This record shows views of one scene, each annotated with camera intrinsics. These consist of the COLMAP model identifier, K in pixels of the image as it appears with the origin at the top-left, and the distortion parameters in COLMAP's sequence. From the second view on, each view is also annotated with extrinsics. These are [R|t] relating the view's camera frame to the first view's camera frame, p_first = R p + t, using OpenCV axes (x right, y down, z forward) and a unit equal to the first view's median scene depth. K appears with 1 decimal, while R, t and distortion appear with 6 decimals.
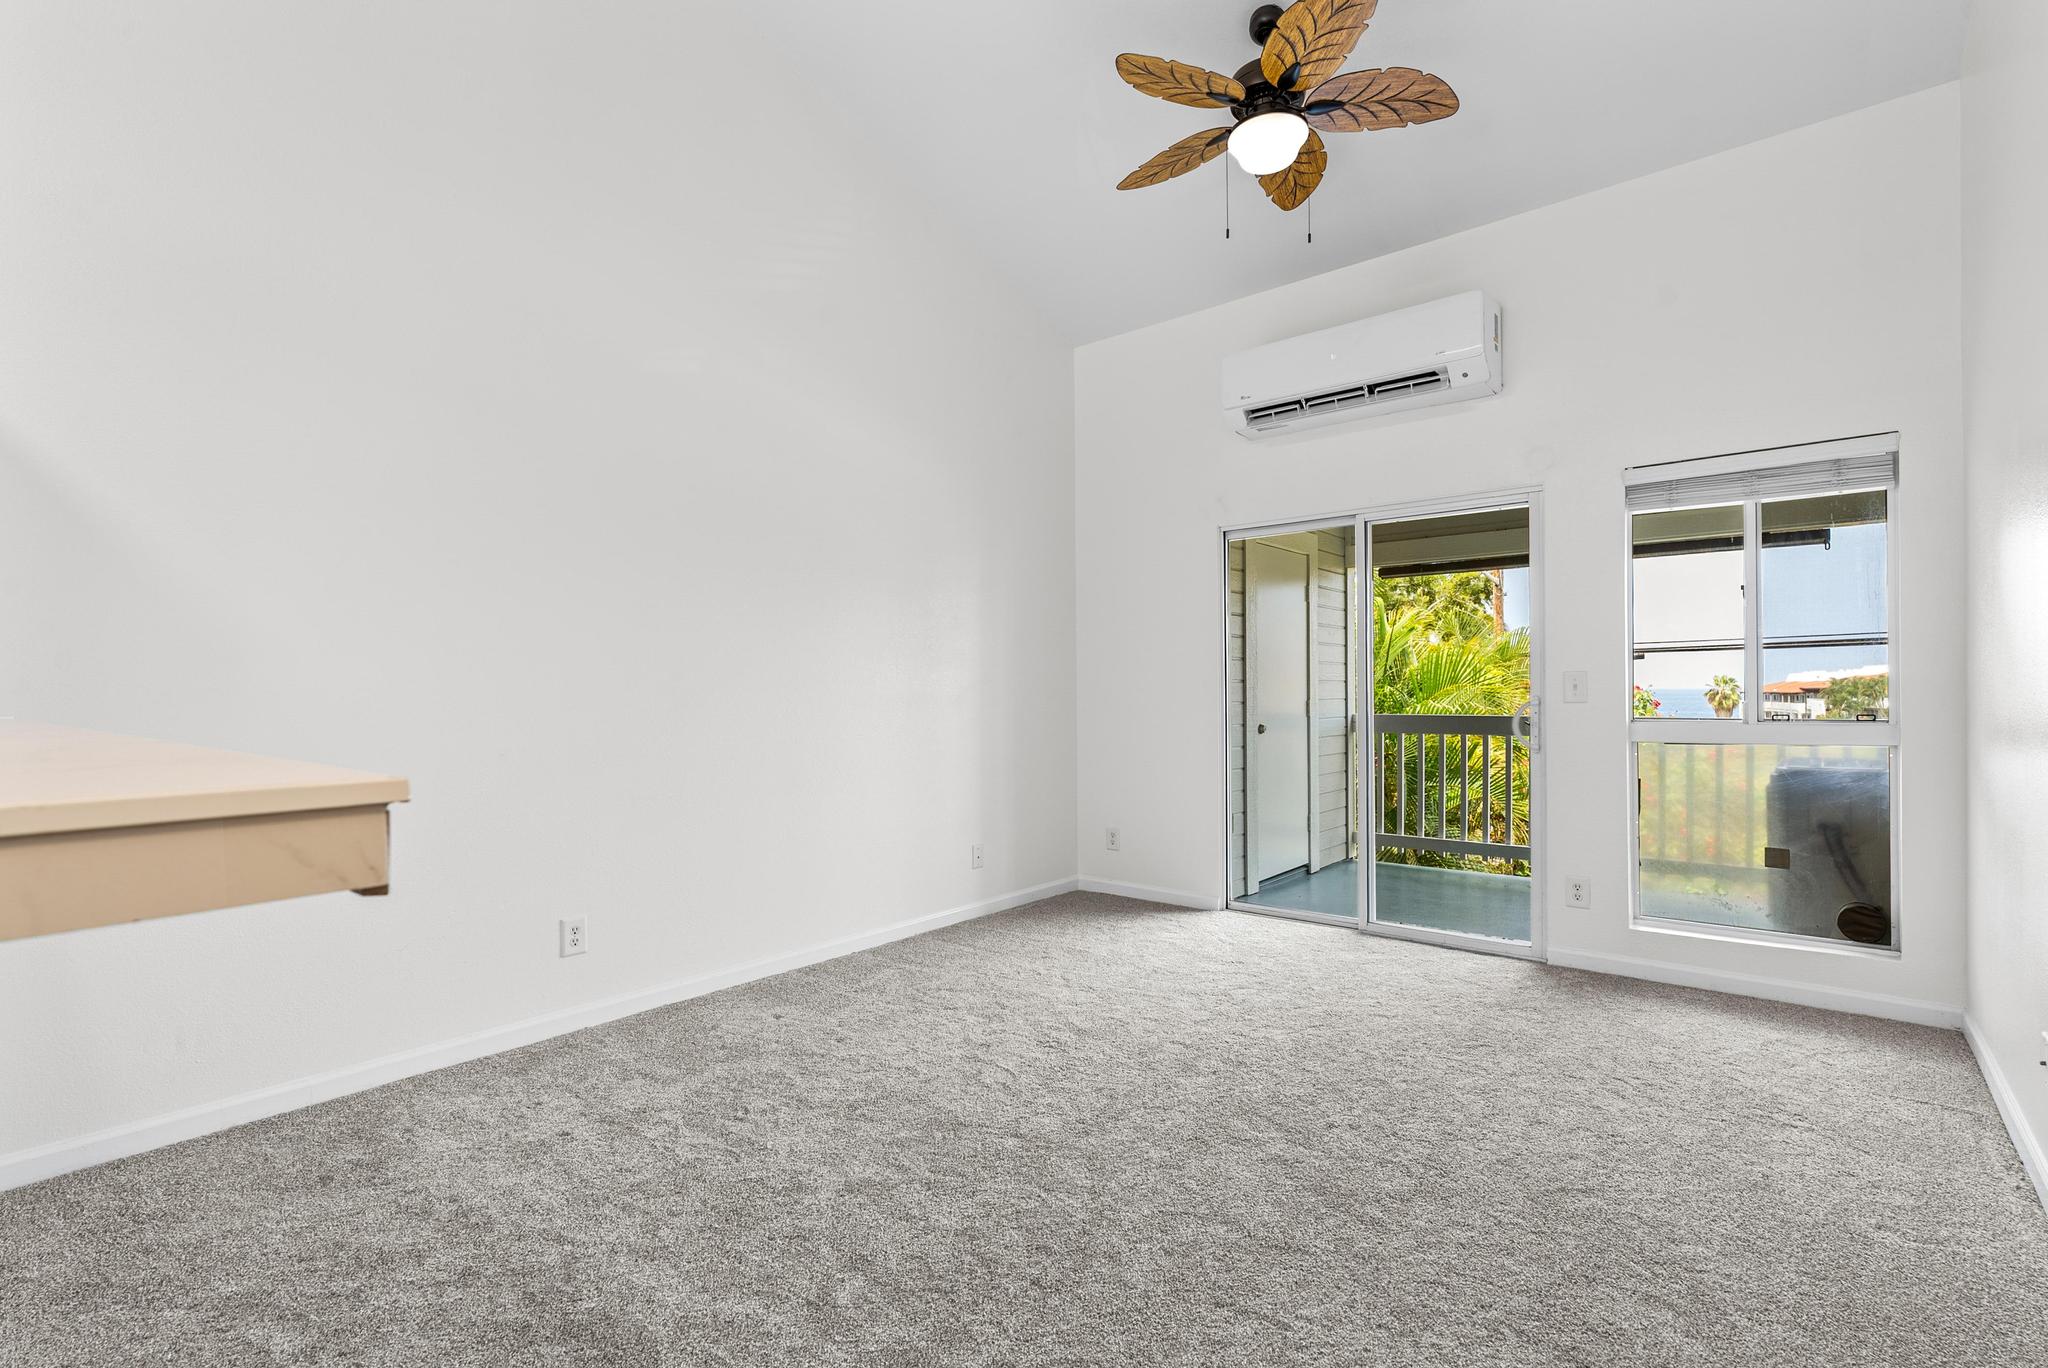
lens RADIAL K [[948.2, 0, 1031.4], [0, 948.2, 694.2], [0, 0, 1]] dist [-0.004345, 0.001359]
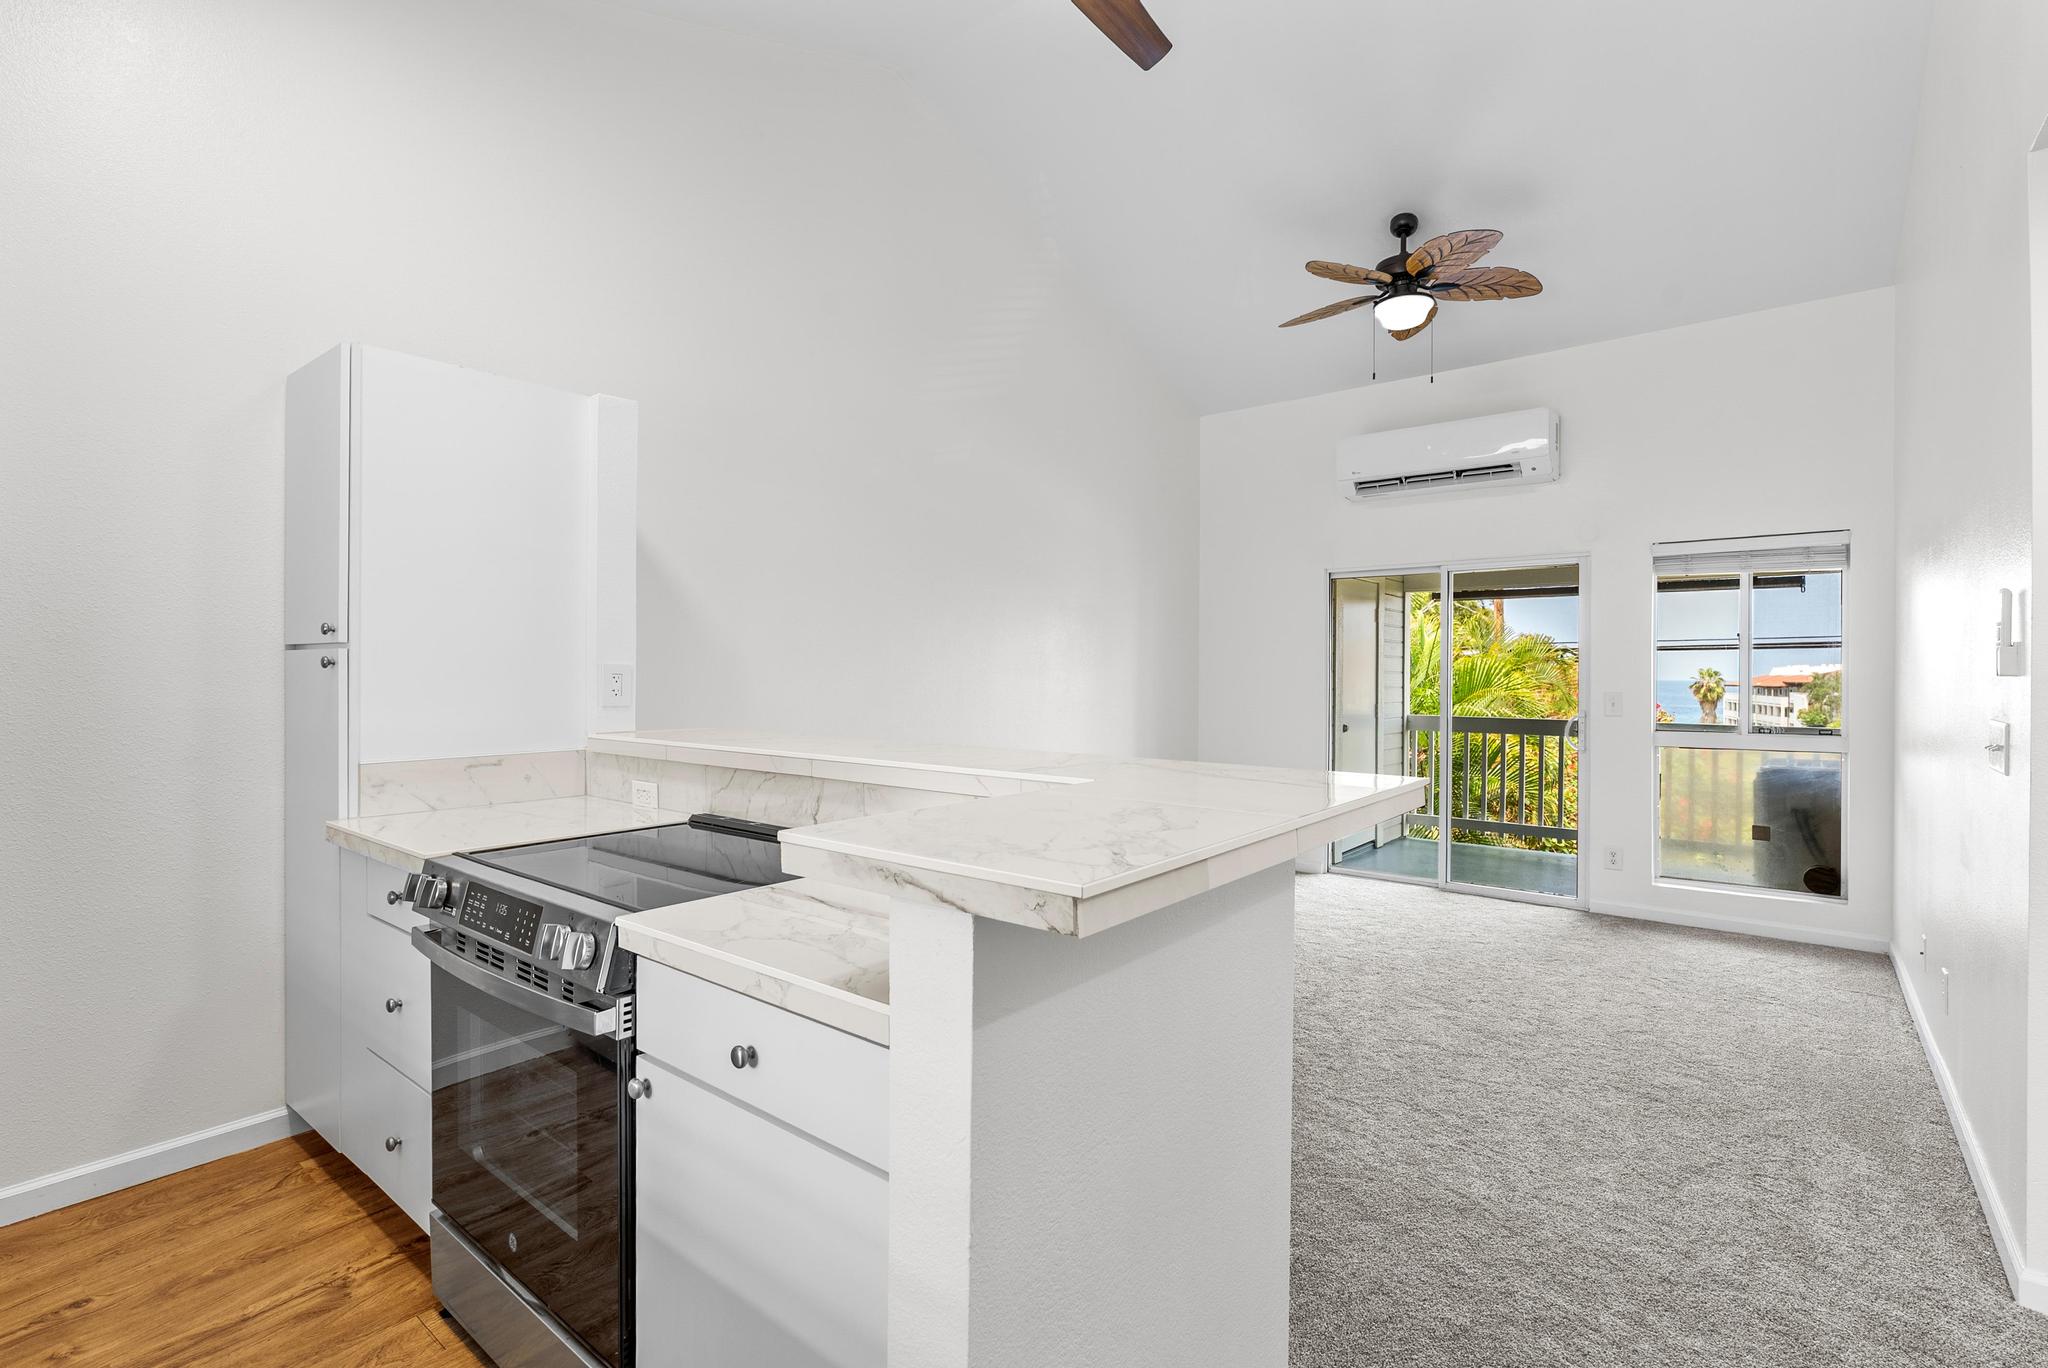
lens RADIAL K [[948.2, 0, 1036.1], [0, 948.2, 676.2], [0, 0, 1]] dist [-0.004345, 0.001359]
pose [[0.999816, 0.013238, 0.013893, -0.289781], [-0.013216, 0.999911, -0.001658, -0.038725], [-0.013914, 0.001474, 0.999902, -0.363369]]
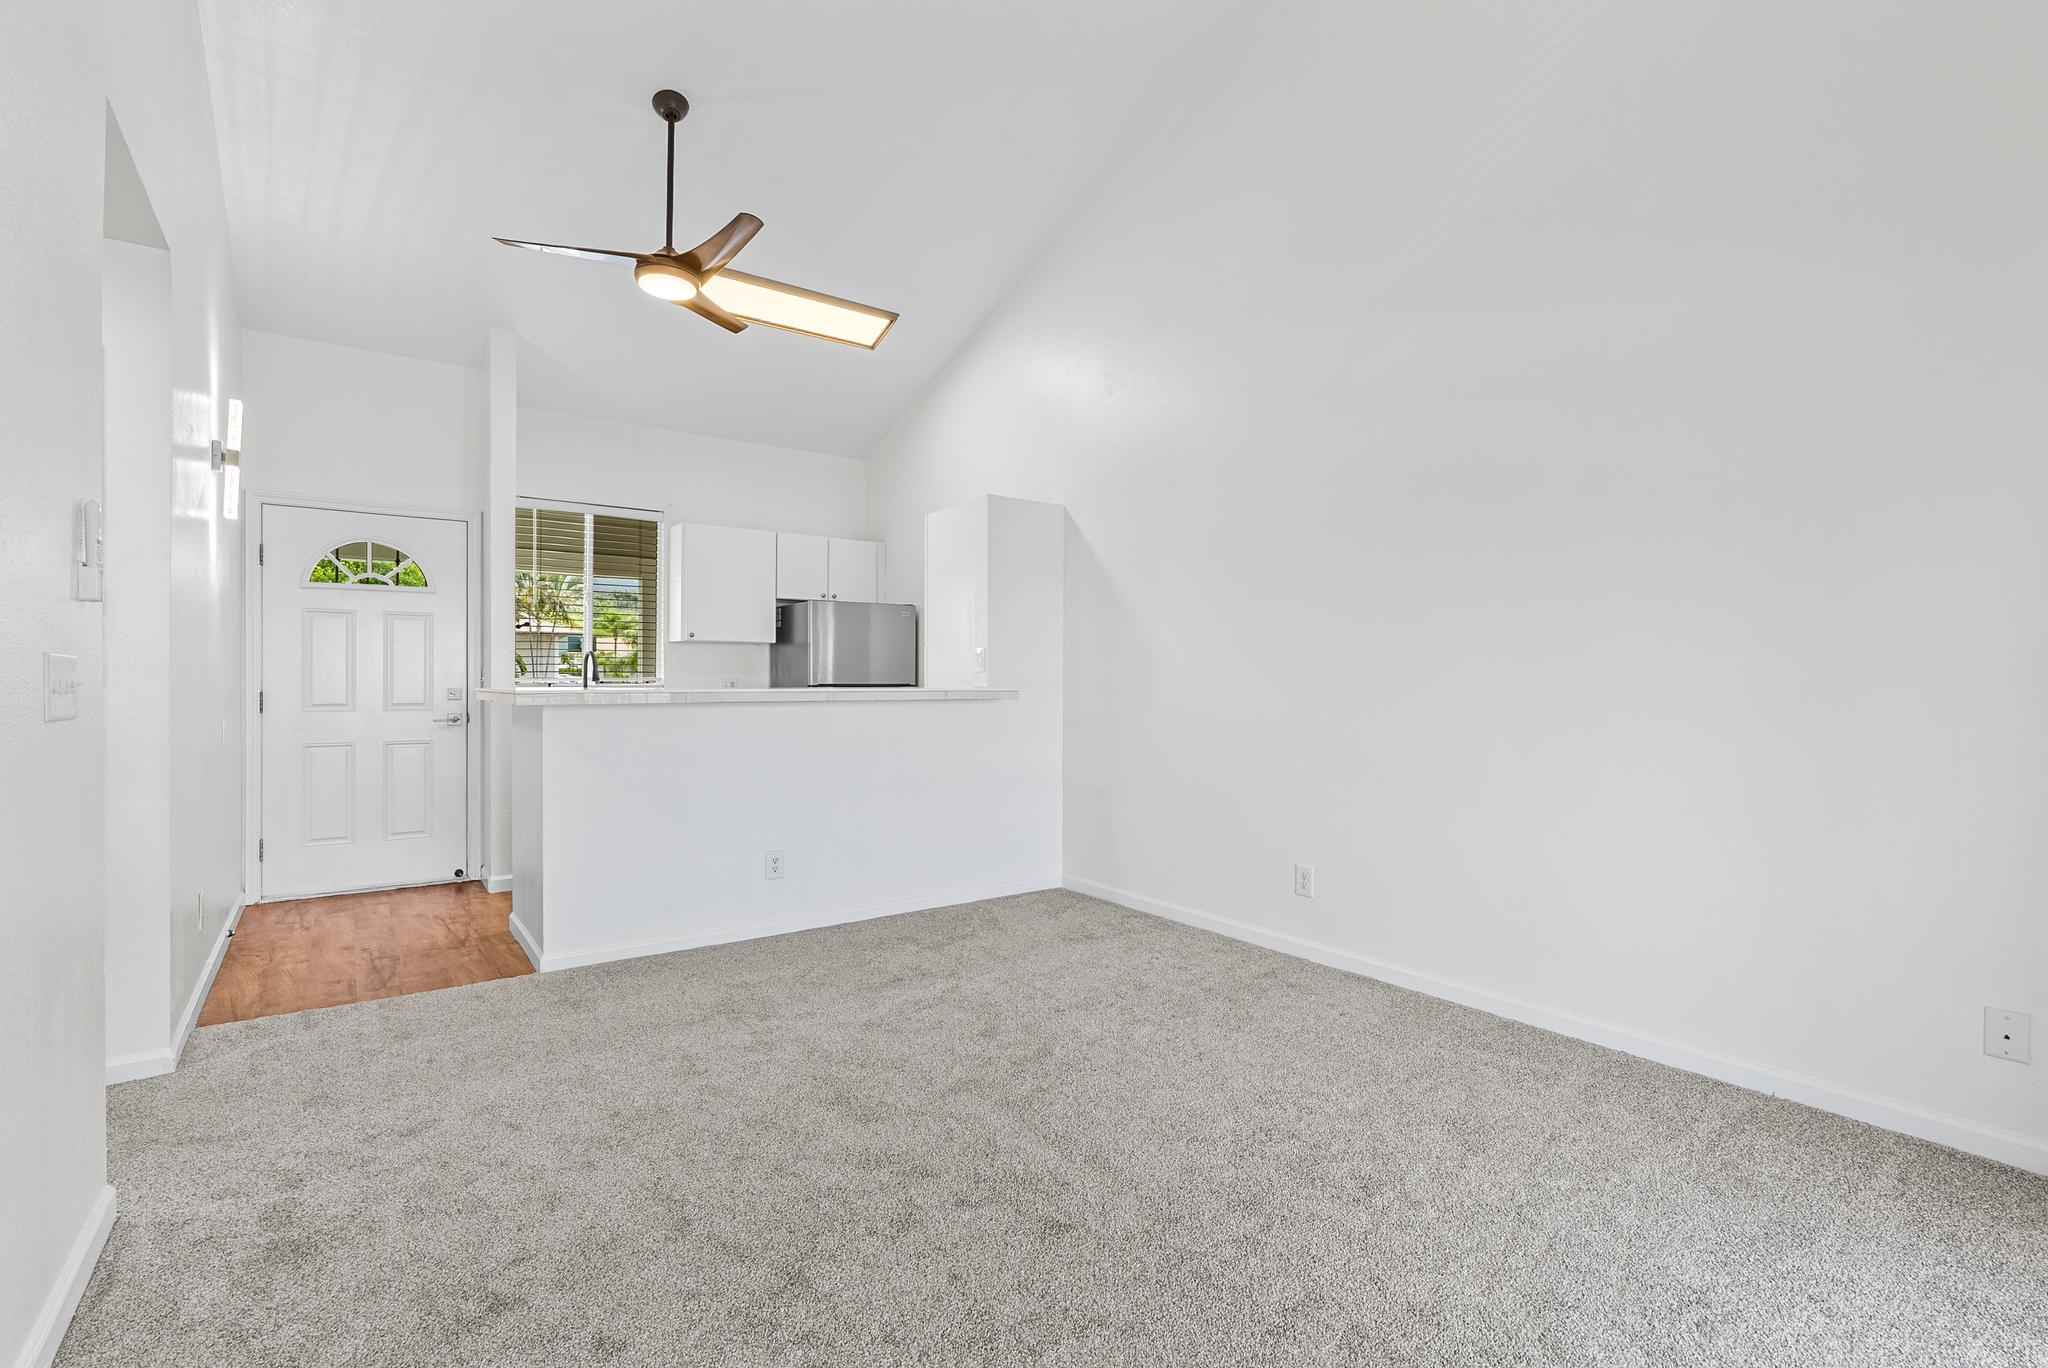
lens RADIAL K [[948.2, 0, 1028.8], [0, 948.2, 681.3], [0, 0, 1]] dist [-0.004345, 0.001359]
pose [[-0.260475, 0.011270, -0.965415, 0.713281], [-0.000290, 0.999931, 0.011751, -0.016741], [0.965481, 0.003341, -0.260454, 0.873546]]
